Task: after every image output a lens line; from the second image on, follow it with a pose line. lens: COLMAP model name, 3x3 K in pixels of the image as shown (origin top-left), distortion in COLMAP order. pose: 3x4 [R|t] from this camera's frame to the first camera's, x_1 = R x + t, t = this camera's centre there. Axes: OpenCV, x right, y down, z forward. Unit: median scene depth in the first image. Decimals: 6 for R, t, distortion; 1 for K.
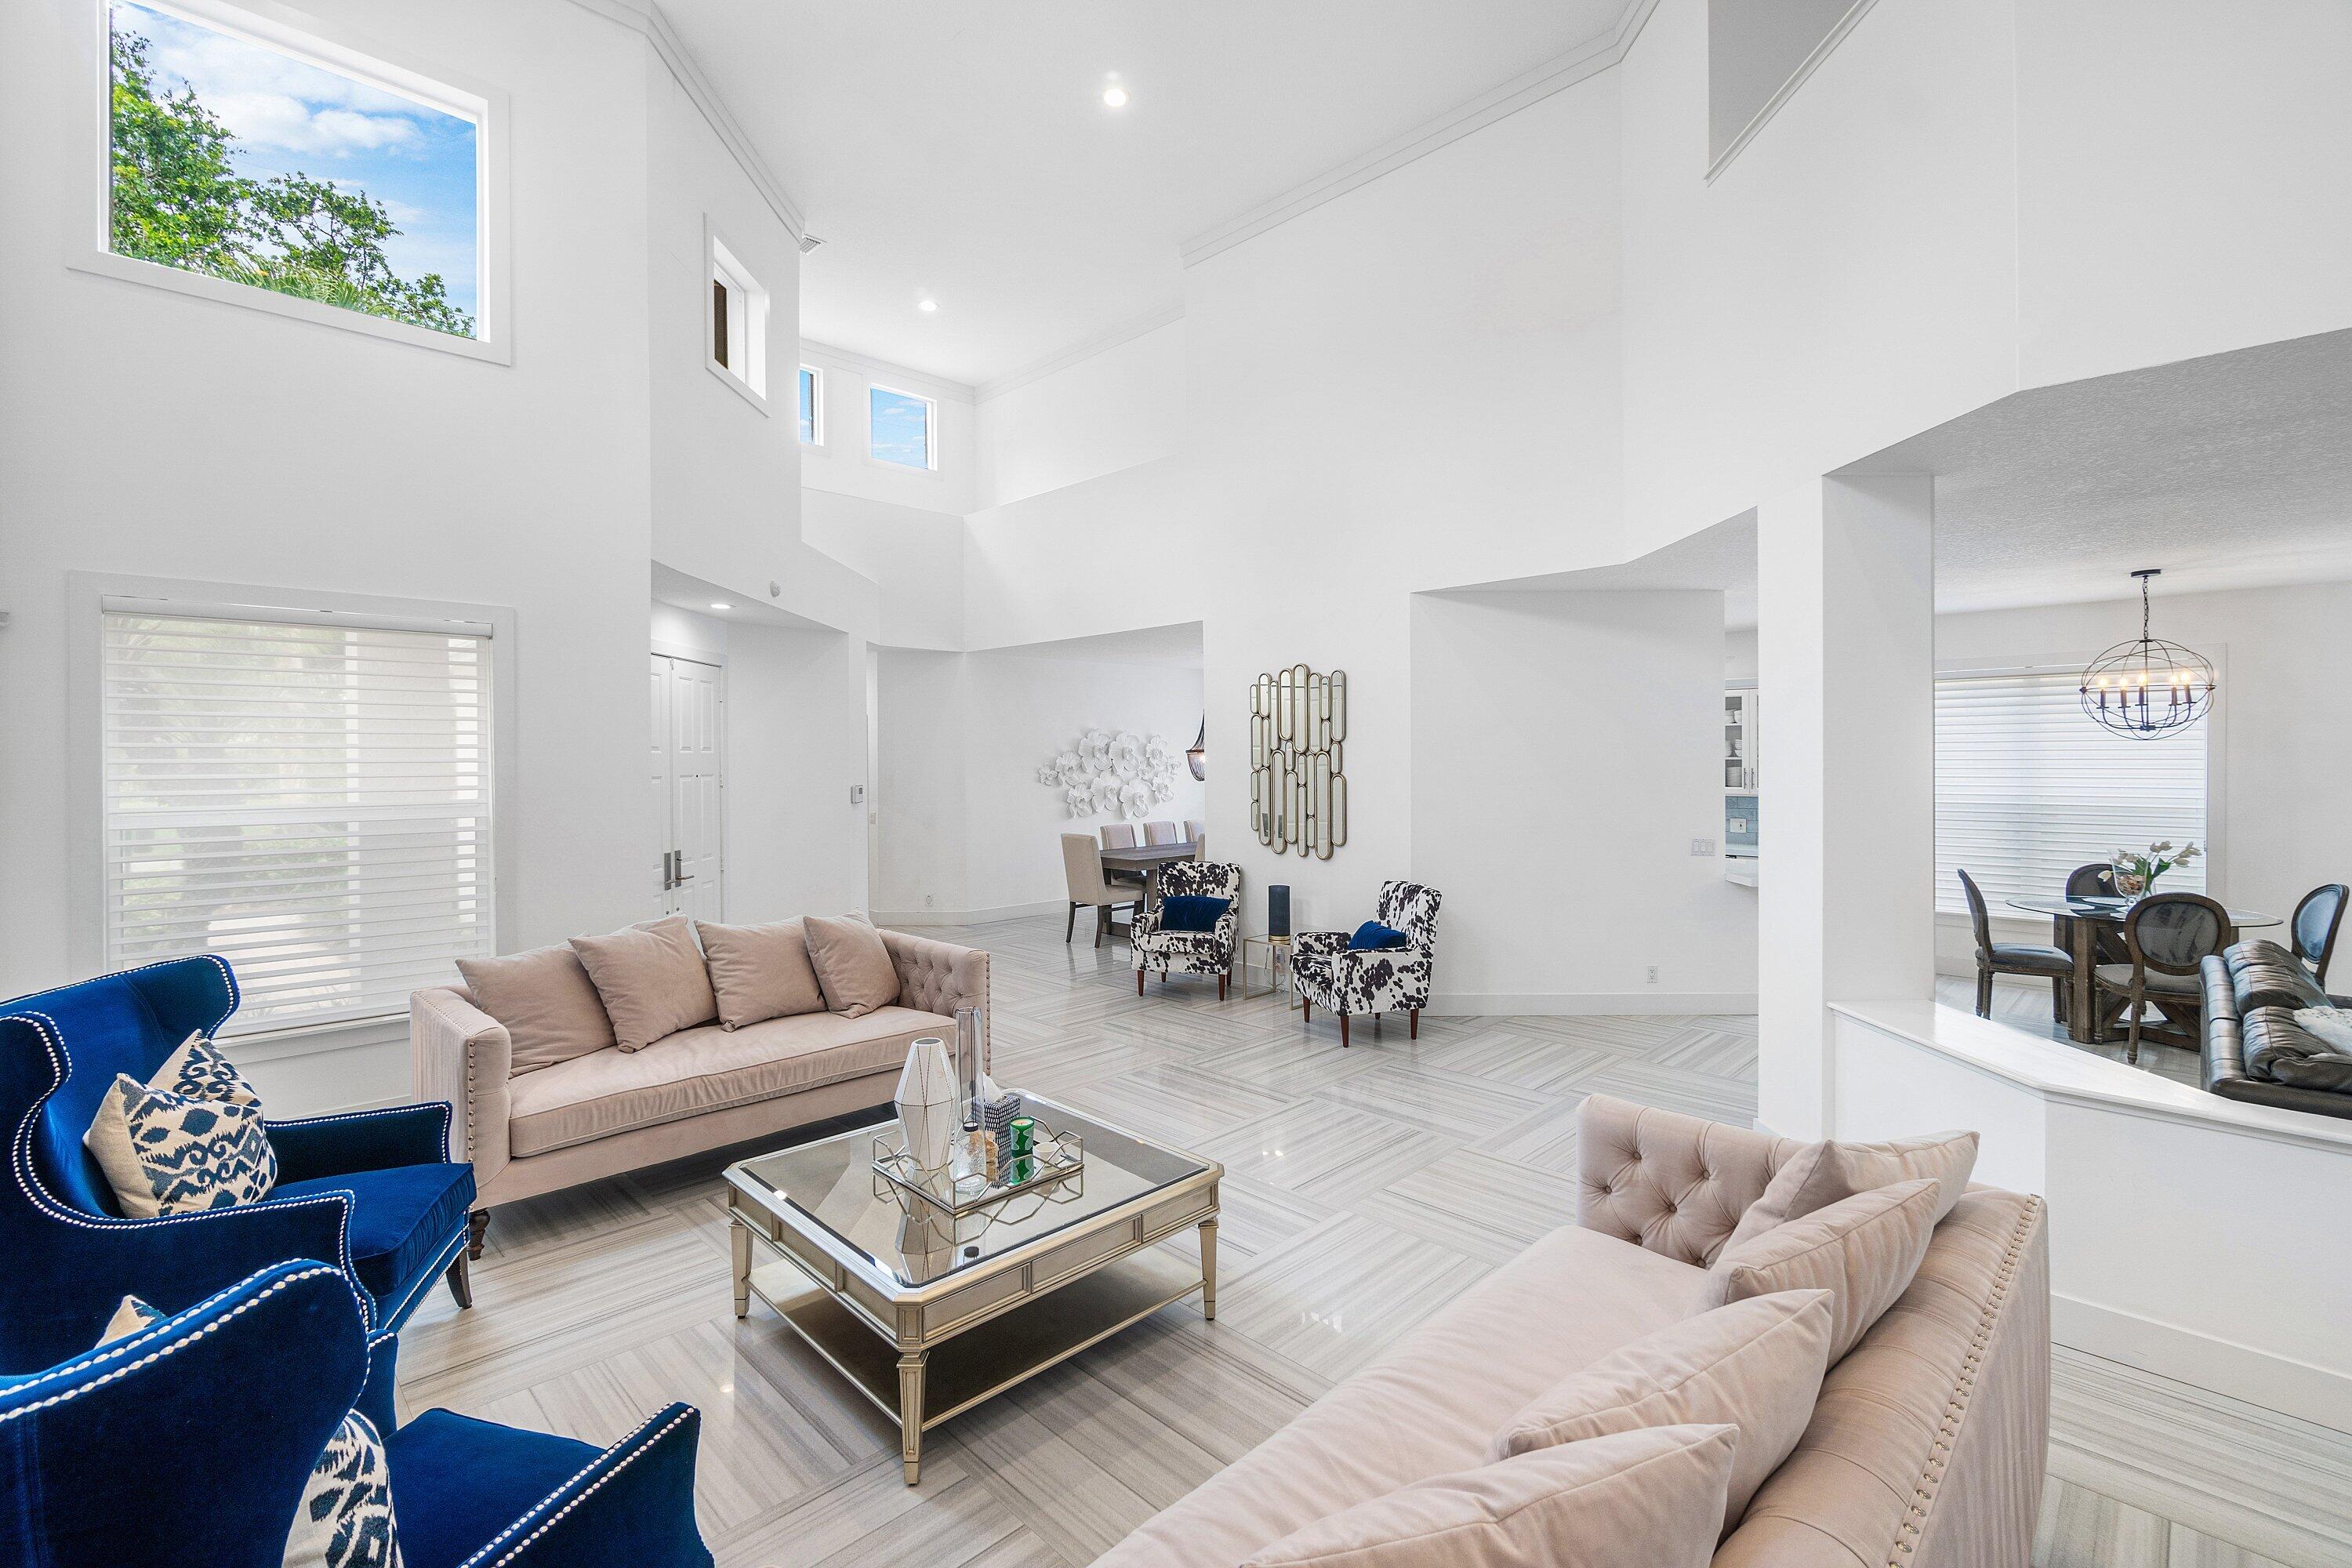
lens RADIAL K [[1014.3, 0, 1175.0], [0, 1014.3, 754.4], [0, 0, 1]] dist [-0.007250, 0.000880]
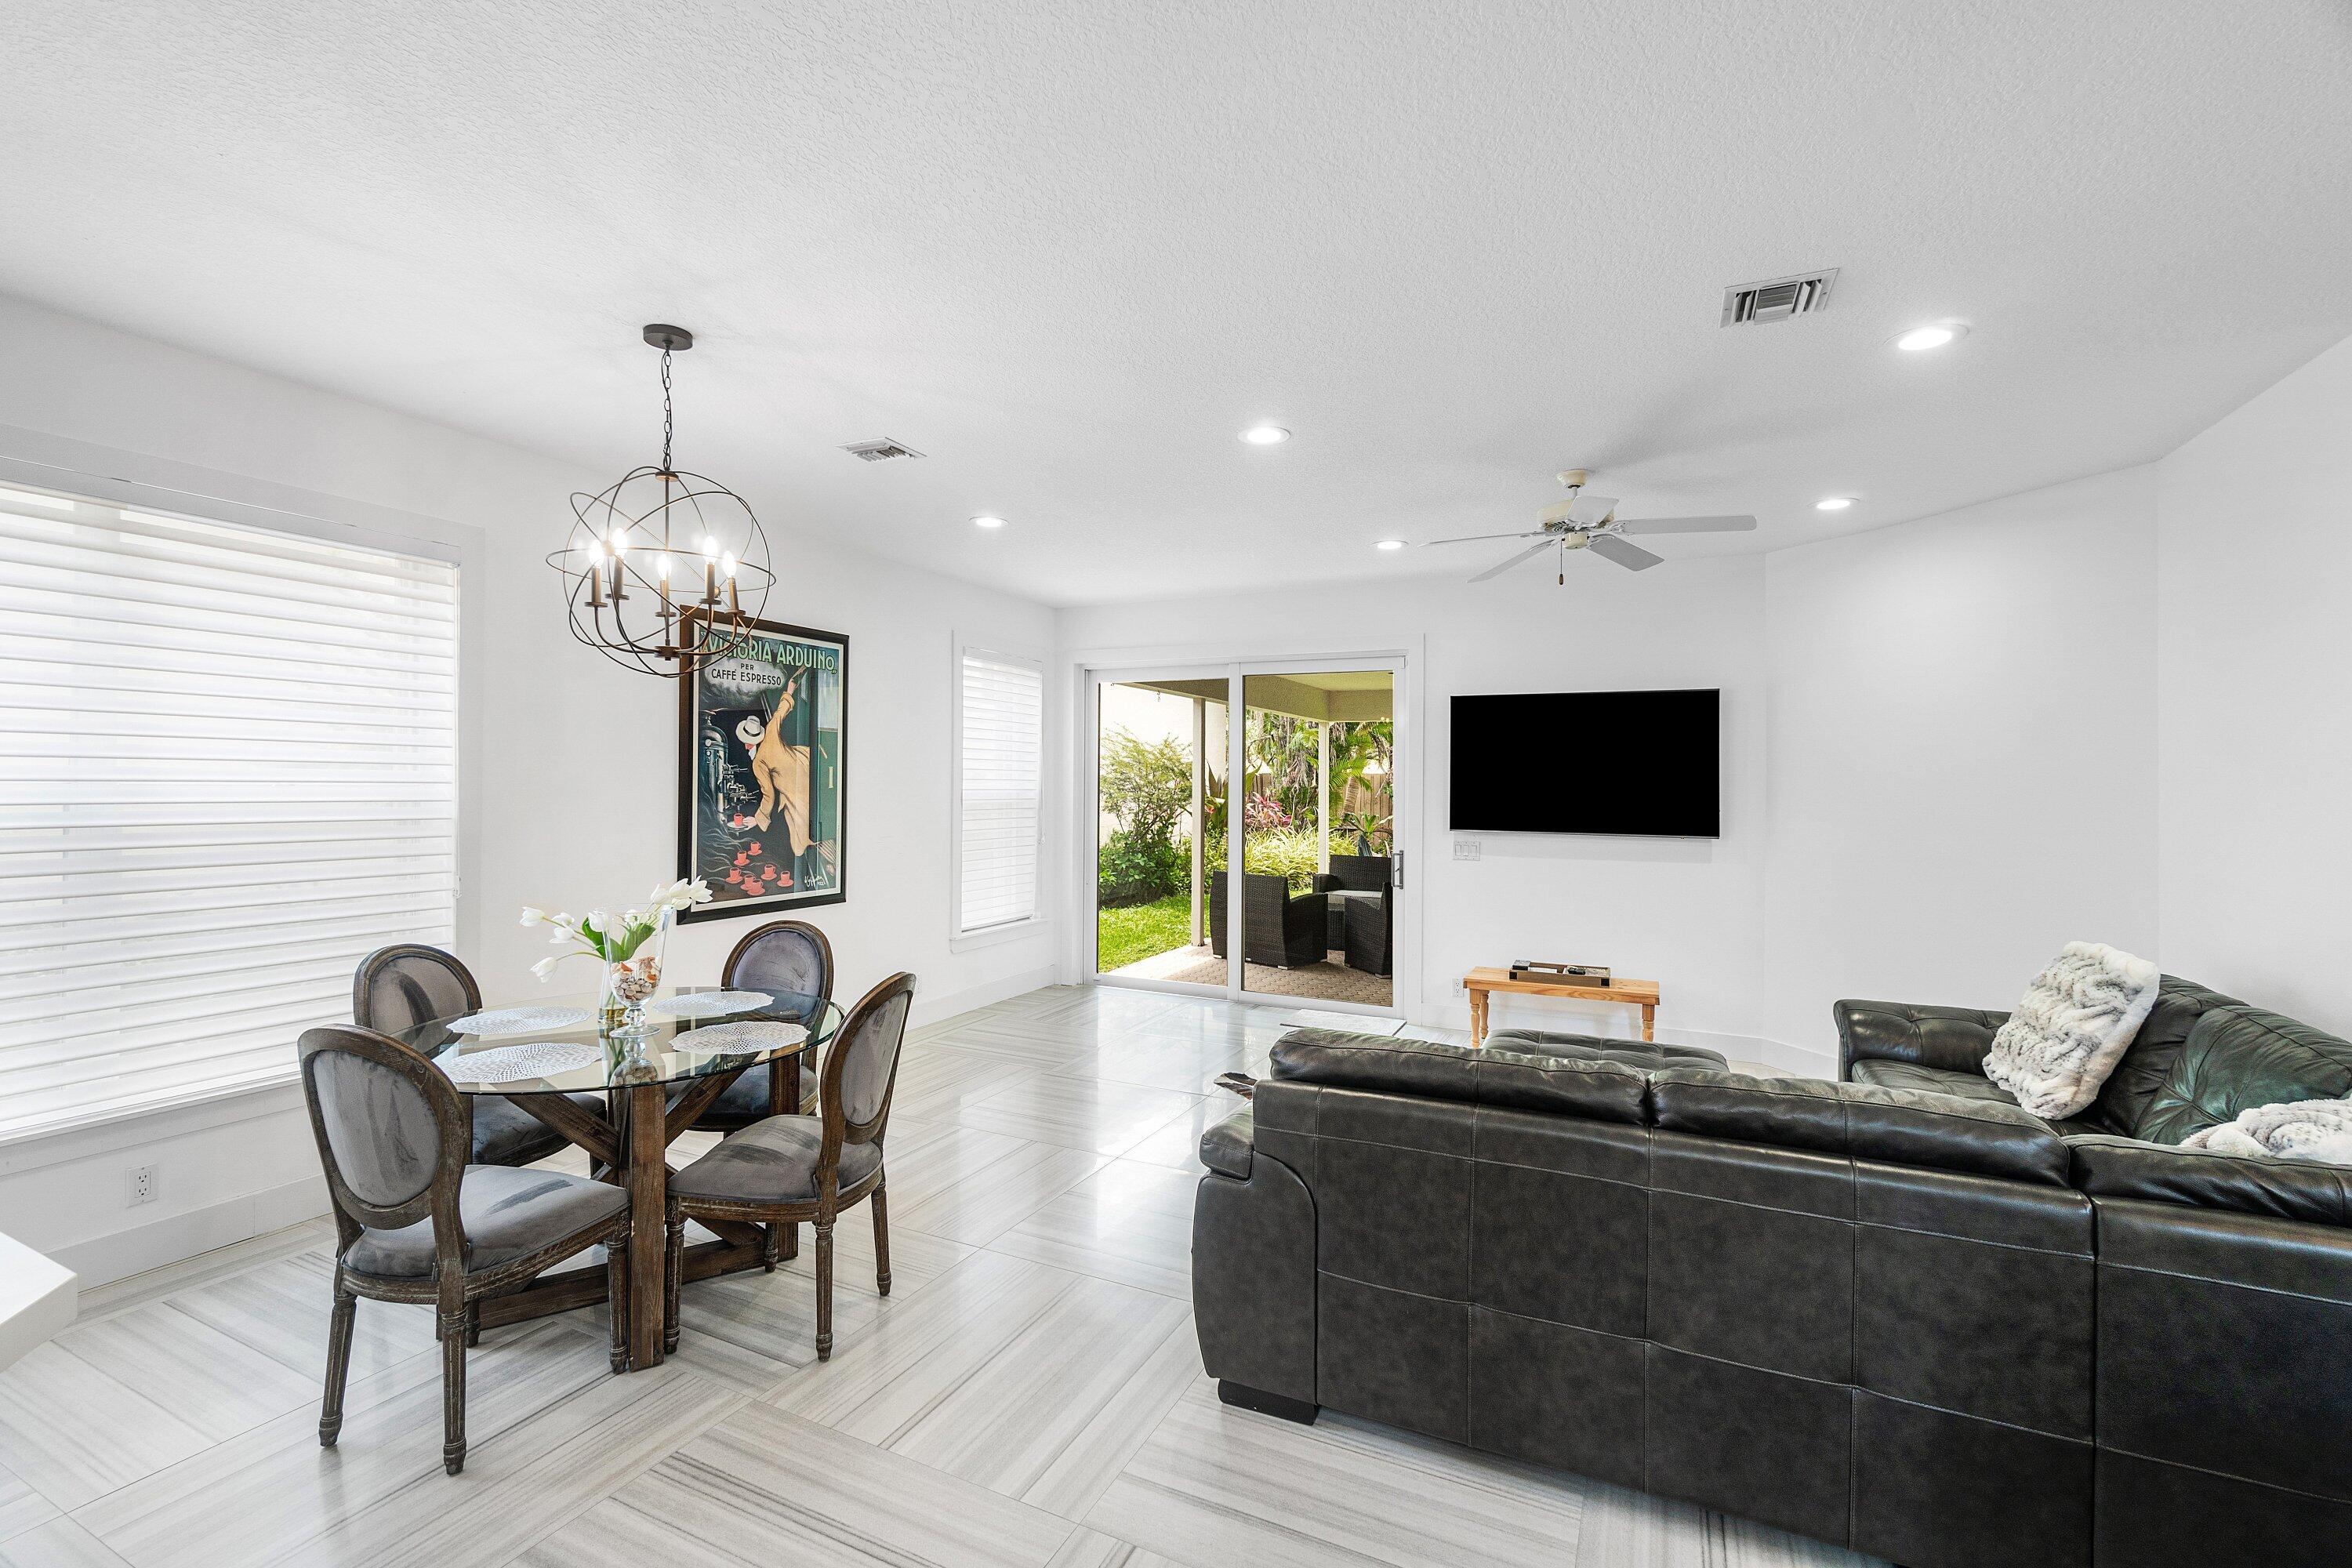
lens RADIAL K [[1014.3, 0, 1172.9], [0, 1014.3, 784.3], [0, 0, 1]] dist [-0.007250, 0.000880]
pose [[-0.329464, -0.001492, 0.944167, 0.351284], [-0.015786, 0.999868, -0.003928, 0.031199], [-0.944036, -0.016198, -0.329444, 0.792361]]
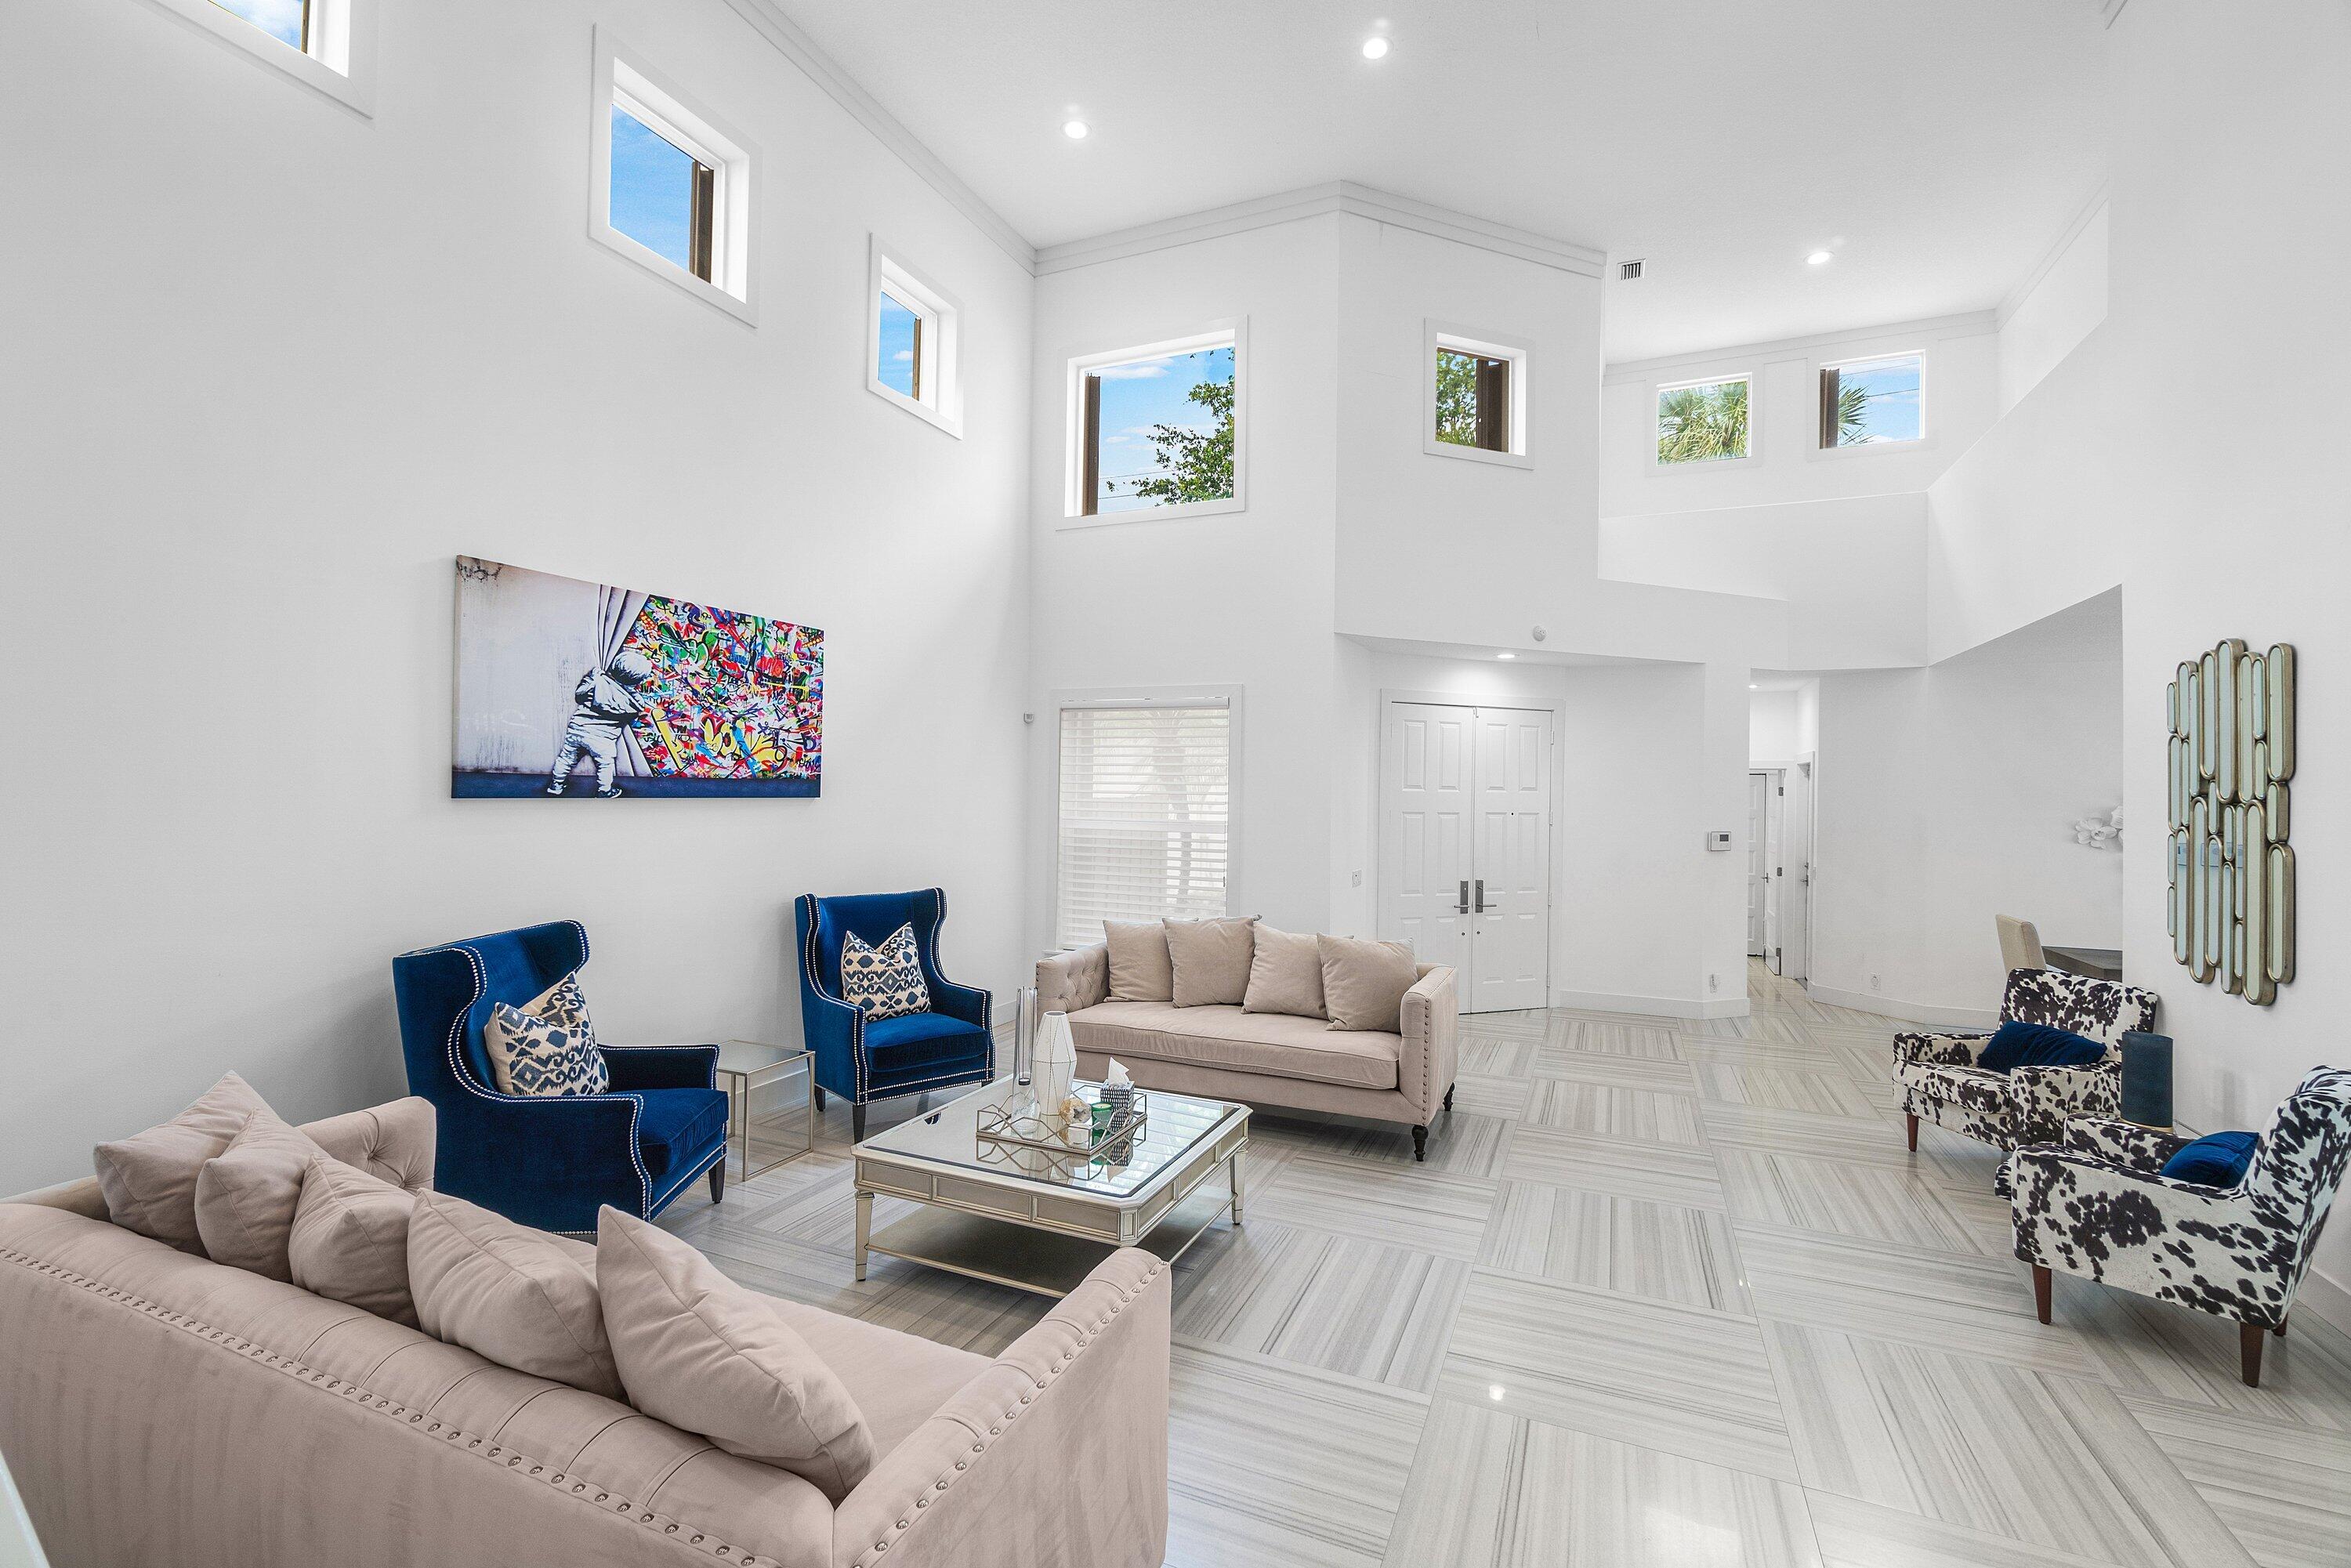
lens RADIAL K [[1013.8, 0, 1184.4], [0, 1013.8, 770.2], [0, 0, 1]] dist [-0.007250, 0.000880]
pose [[0.372855, -0.011396, -0.927820, 0.432305], [-0.013756, 0.999747, -0.017808, -0.001548], [0.927788, 0.019403, 0.372604, 0.287542]]
